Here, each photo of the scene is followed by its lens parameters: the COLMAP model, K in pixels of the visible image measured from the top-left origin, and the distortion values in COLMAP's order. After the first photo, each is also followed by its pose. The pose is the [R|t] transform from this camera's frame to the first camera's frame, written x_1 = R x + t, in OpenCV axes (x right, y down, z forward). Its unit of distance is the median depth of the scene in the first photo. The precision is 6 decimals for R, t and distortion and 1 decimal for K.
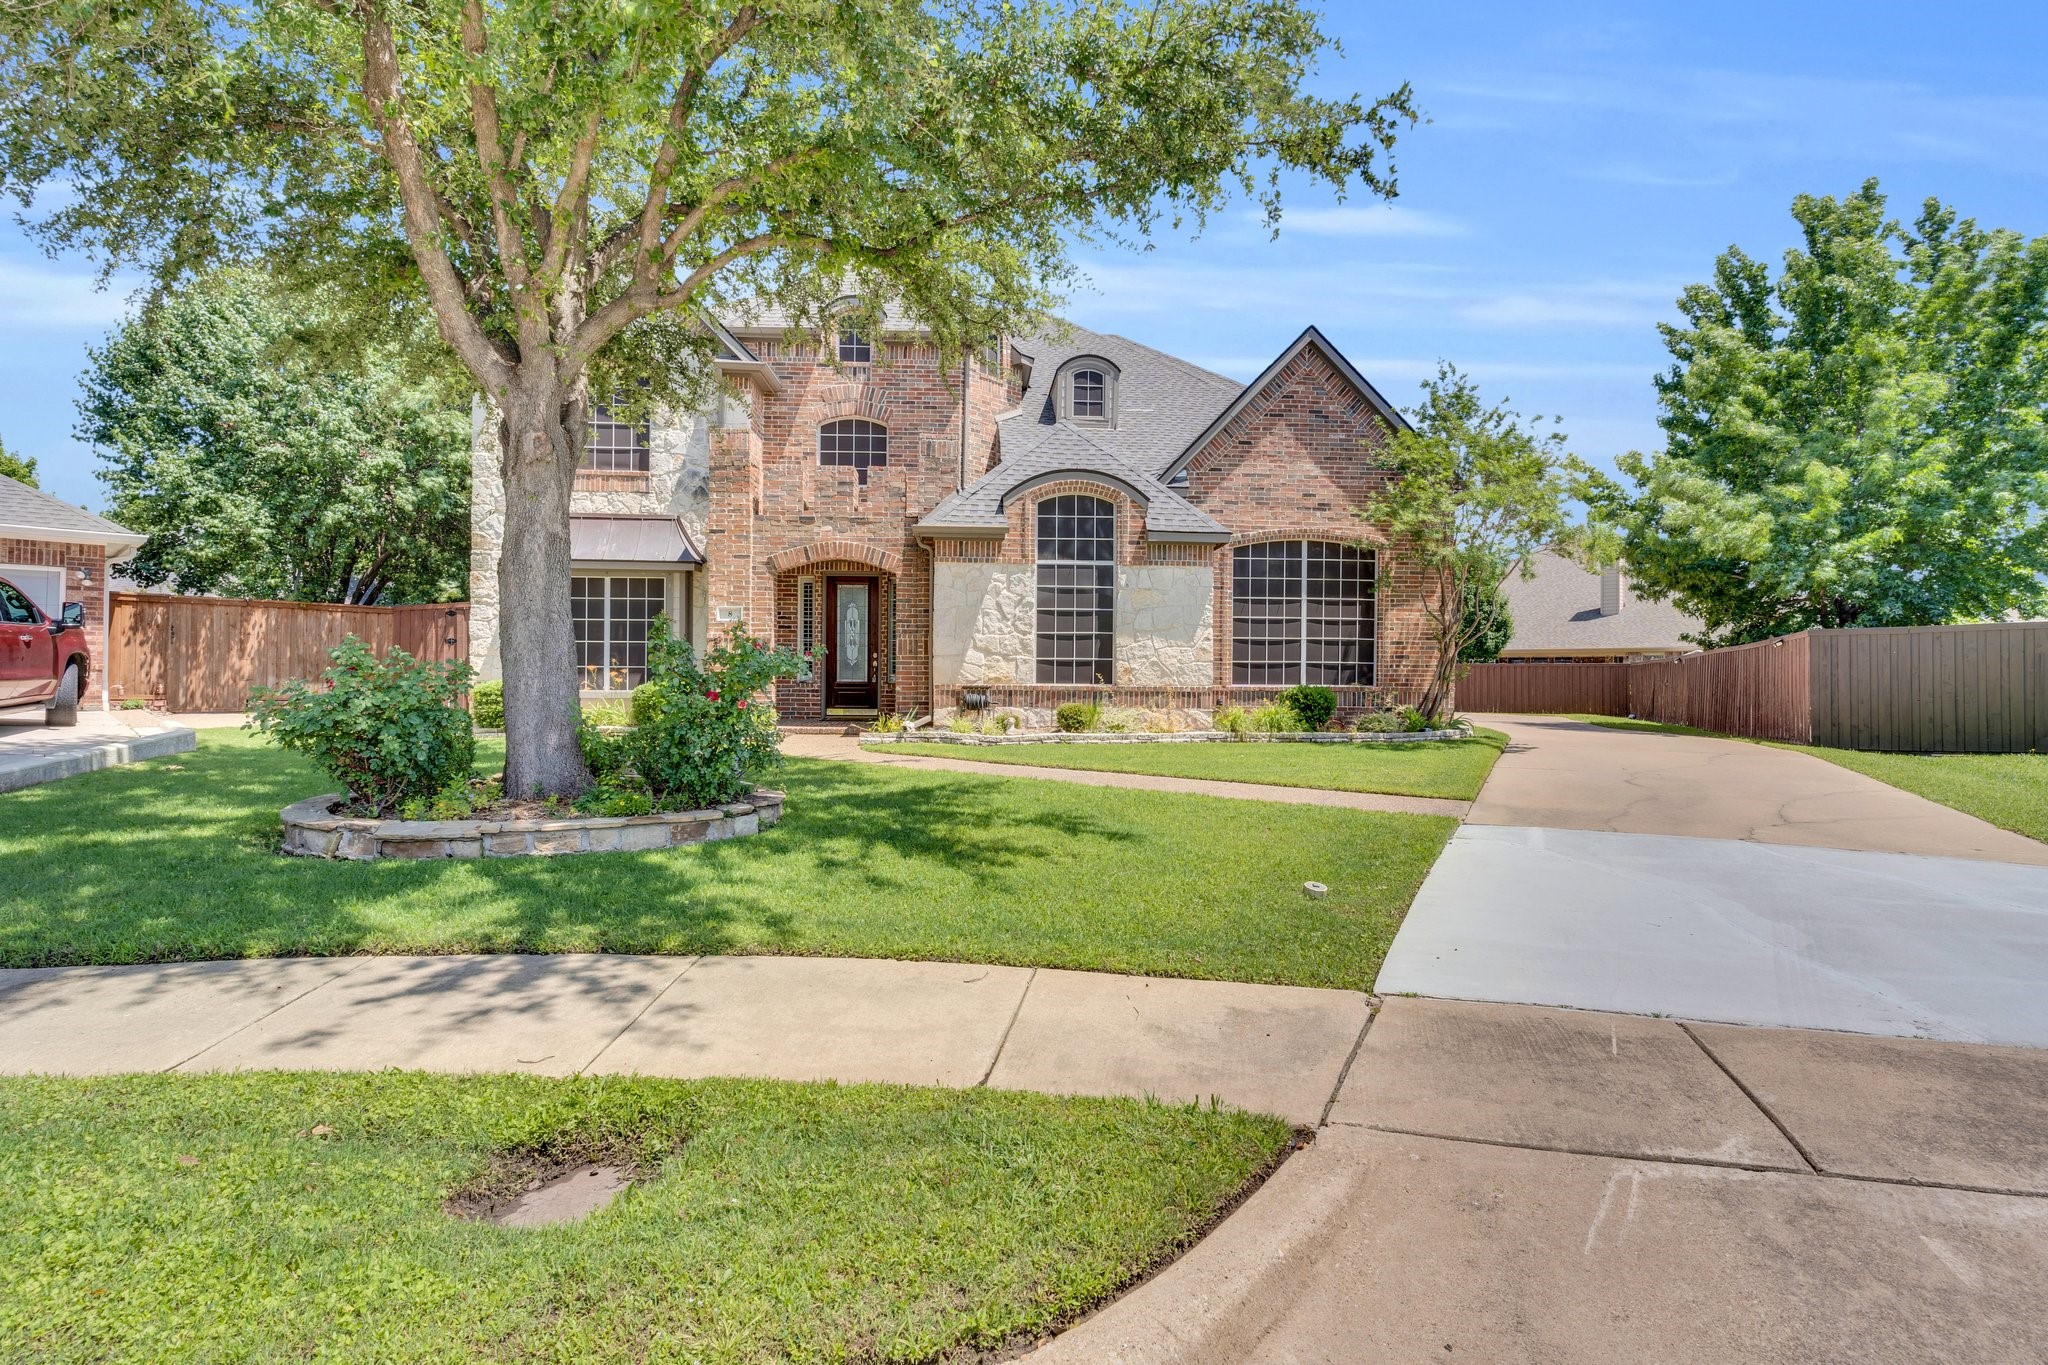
lens RADIAL K [[991.4, 0, 1030.1], [0, 991.4, 676.0], [0, 0, 1]] dist [0.007959, 0.000771]
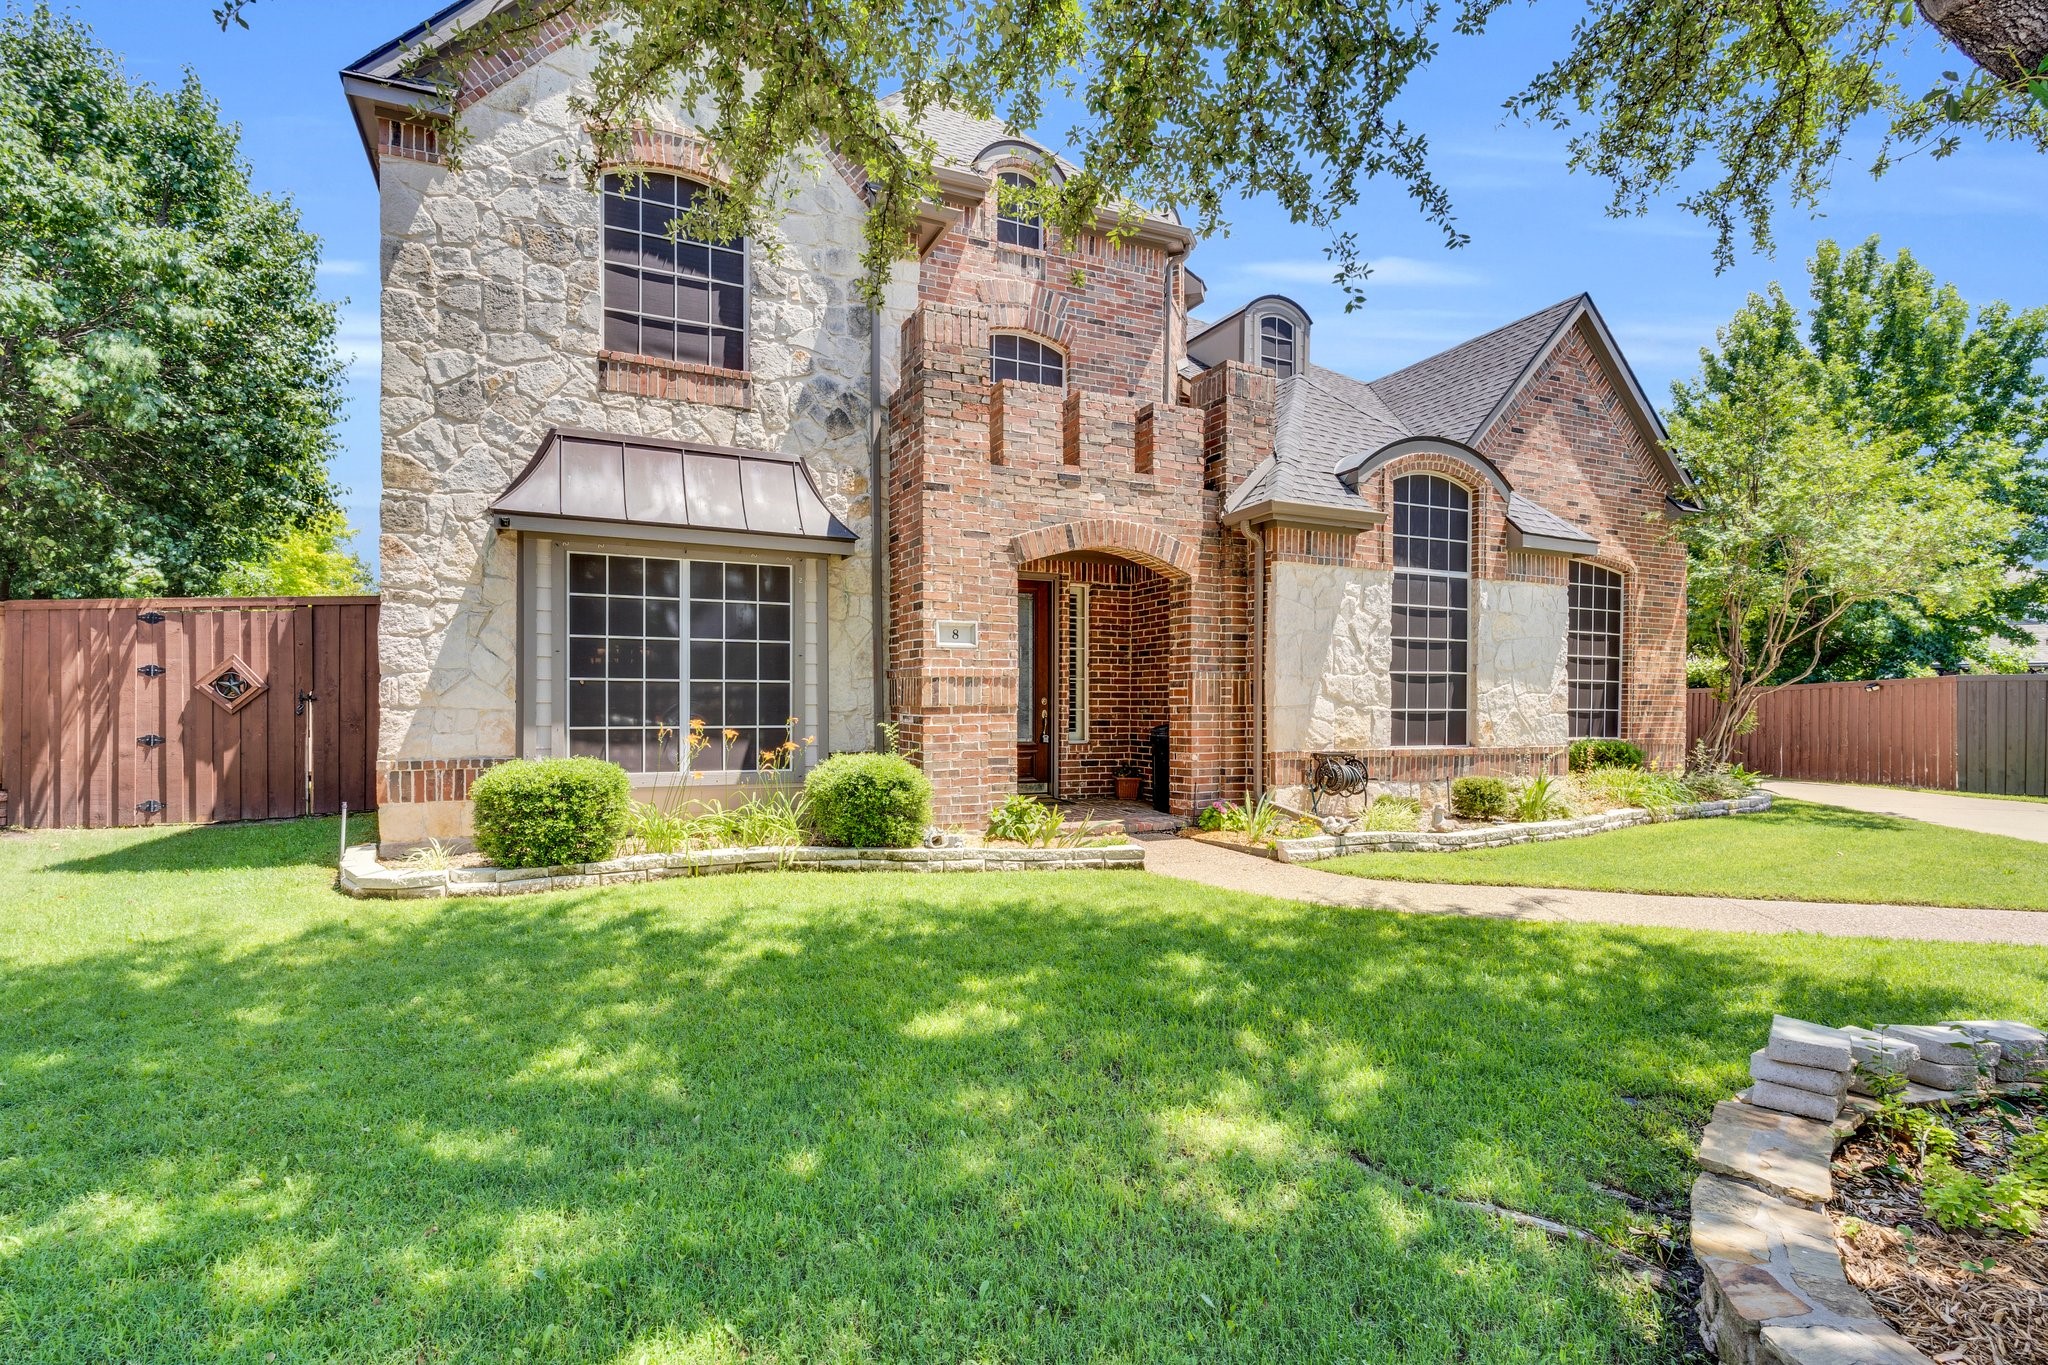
lens RADIAL K [[991.4, 0, 1025.3], [0, 991.4, 711.2], [0, 0, 1]] dist [0.007959, 0.000771]
pose [[0.924077, -0.006448, 0.382152, -0.460039], [0.003573, 0.999960, 0.008232, -0.021959], [-0.382190, -0.006241, 0.924063, 0.436958]]
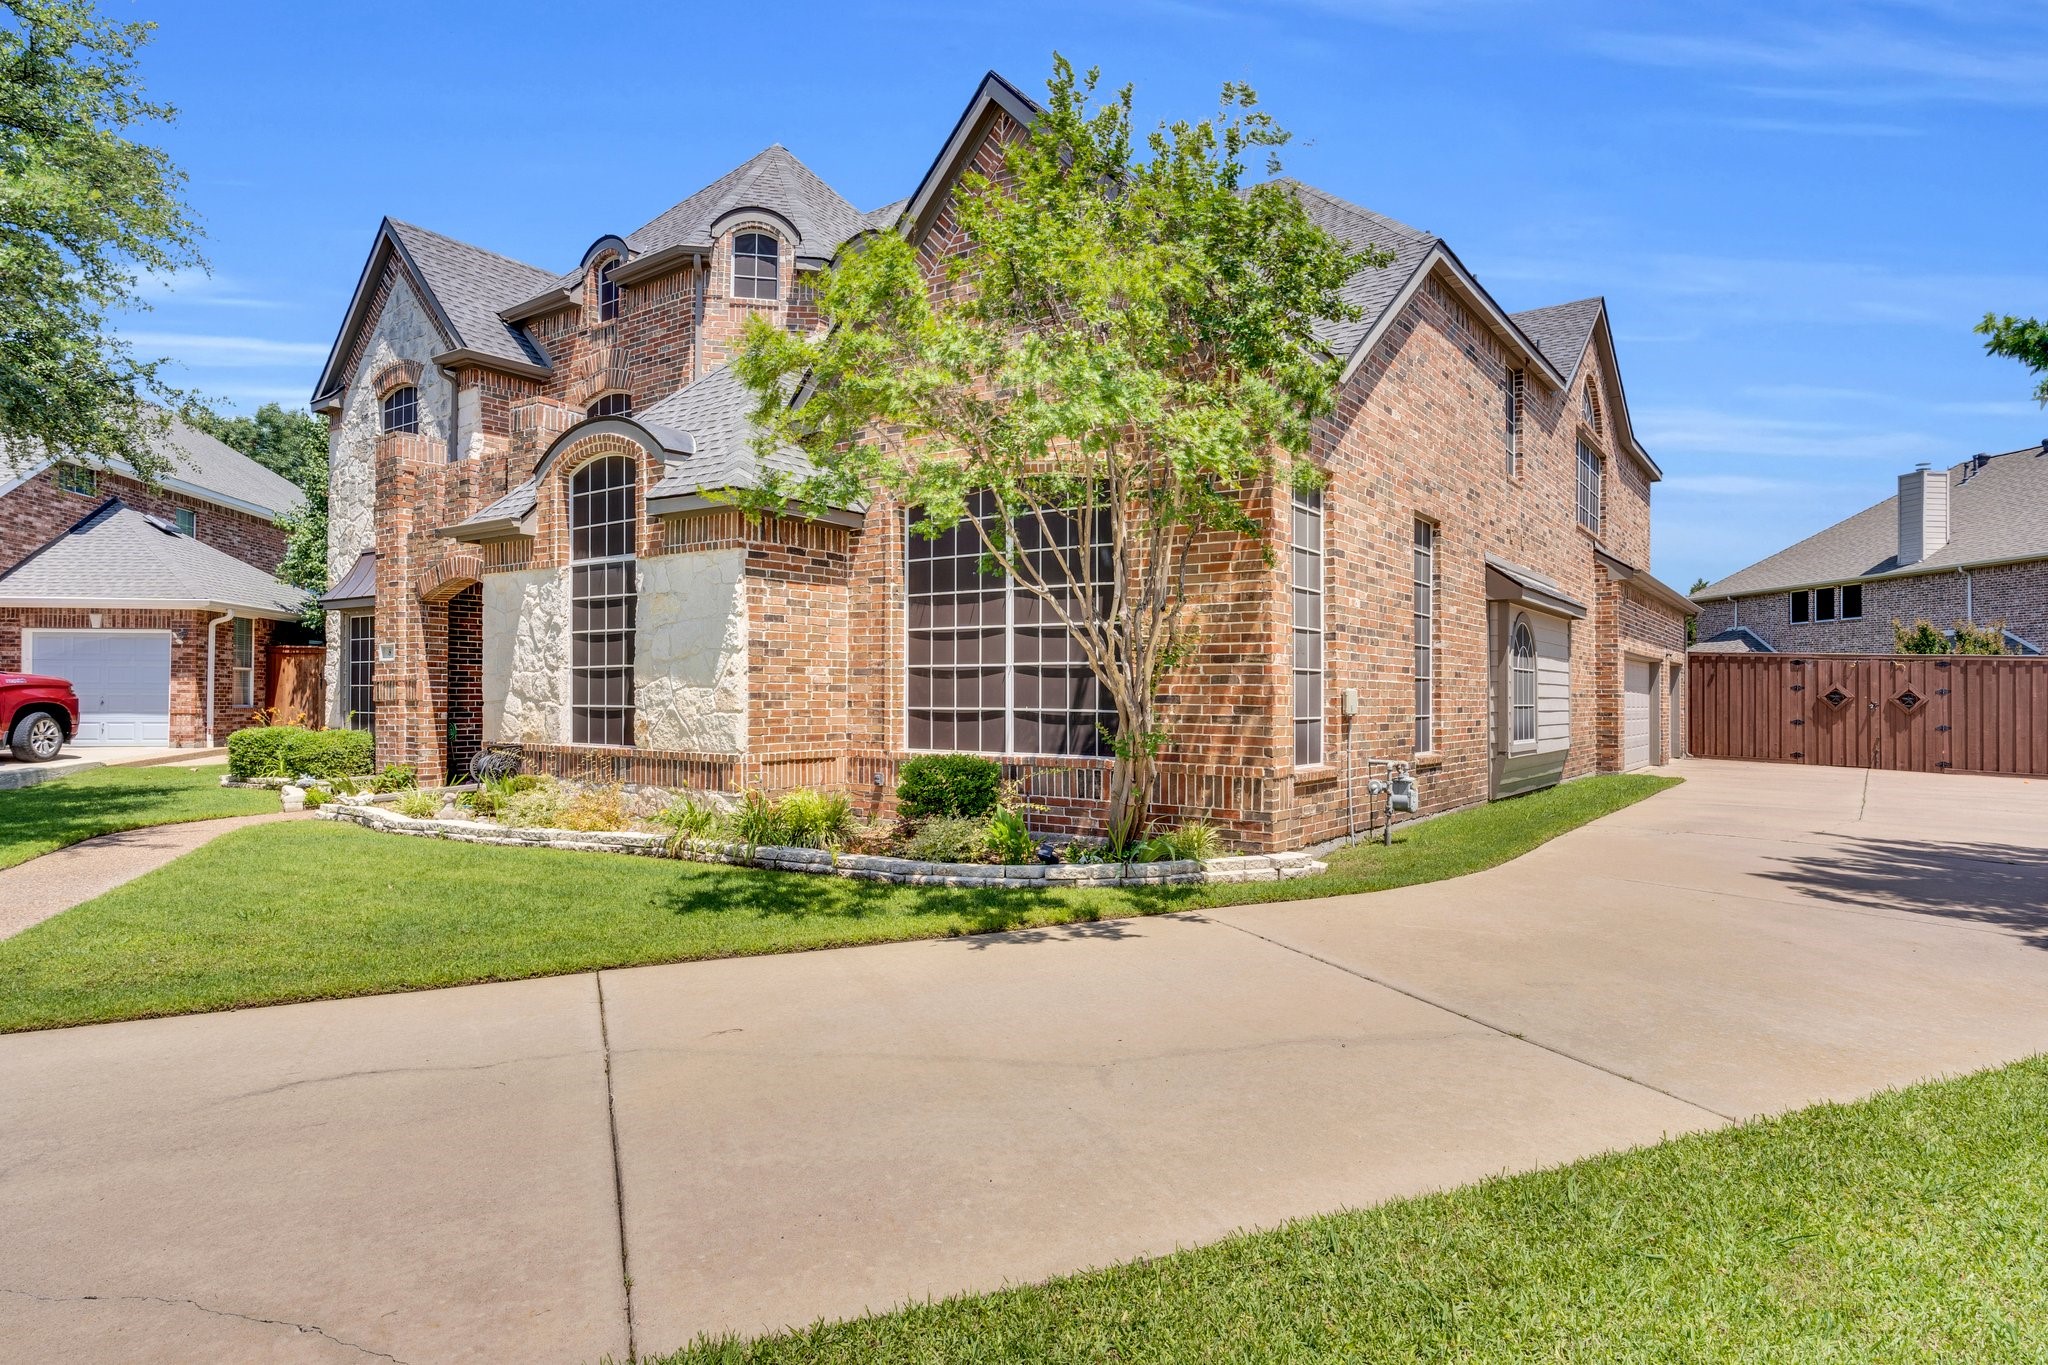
lens RADIAL K [[1163.7, 0, 1015.2], [0, 1163.7, 678.7], [0, 0, 1]] dist [0.005708, 0.006126]
pose [[0.767002, -0.013572, -0.641501, 0.708650], [0.001130, 0.999803, -0.019802, -0.019001], [0.641643, 0.014464, 0.766867, 0.552243]]
